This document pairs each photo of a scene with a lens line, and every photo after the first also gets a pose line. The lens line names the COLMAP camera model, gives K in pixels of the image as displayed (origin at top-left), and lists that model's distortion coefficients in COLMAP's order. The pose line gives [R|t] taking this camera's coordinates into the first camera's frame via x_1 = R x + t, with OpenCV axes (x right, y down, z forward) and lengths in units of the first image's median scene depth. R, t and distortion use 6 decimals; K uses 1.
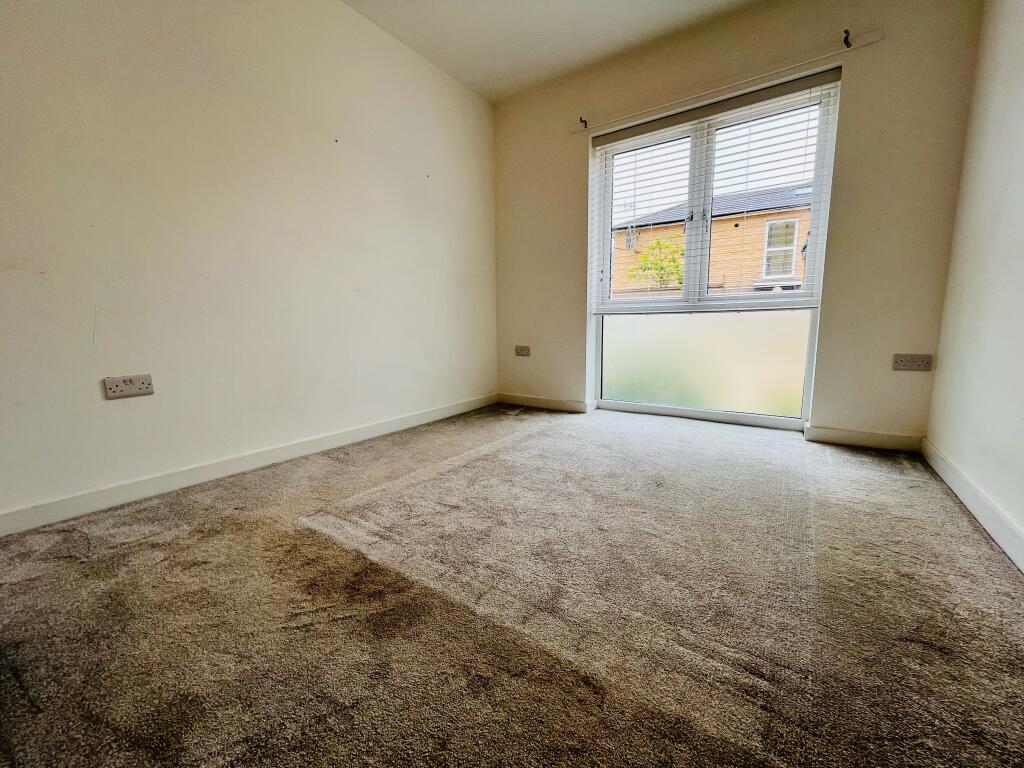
lens RADIAL K [[417.5, 0, 510.5], [0, 417.5, 384.1], [0, 0, 1]] dist [-0.002347, -0.000130]
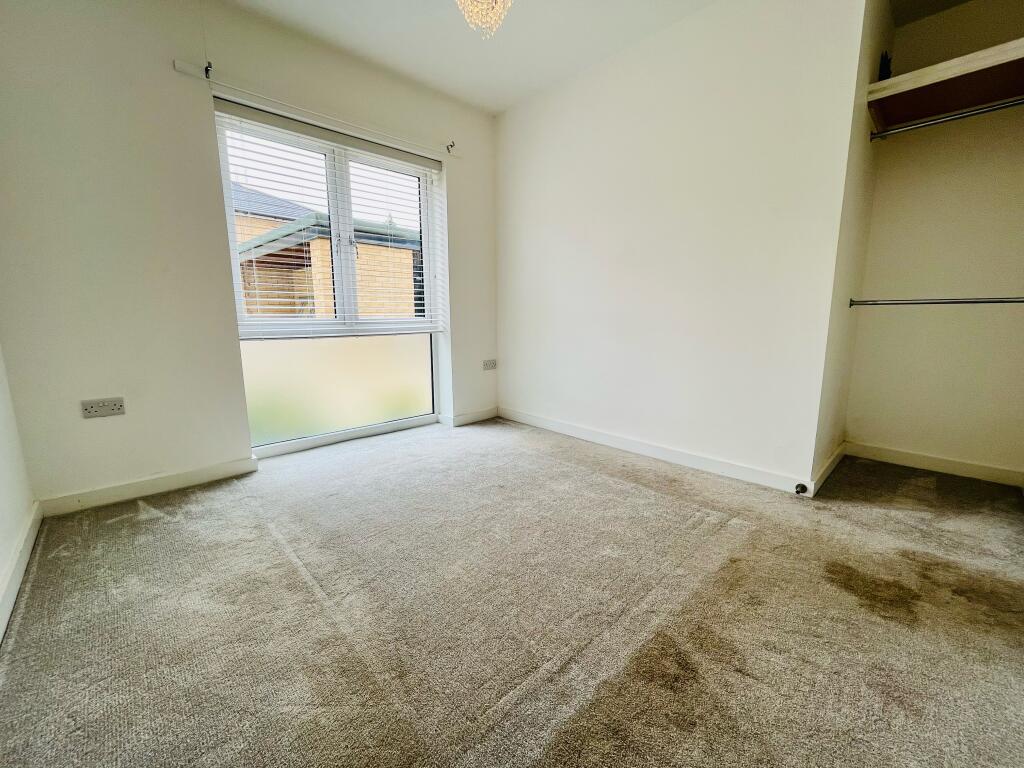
lens RADIAL K [[417.5, 0, 510.5], [0, 417.5, 384.1], [0, 0, 1]] dist [-0.002347, -0.000130]
pose [[0.215367, -0.126418, 0.968316, -0.586081], [0.158411, 0.982974, 0.093099, -0.111016], [-0.963599, 0.133341, 0.231727, 0.518904]]
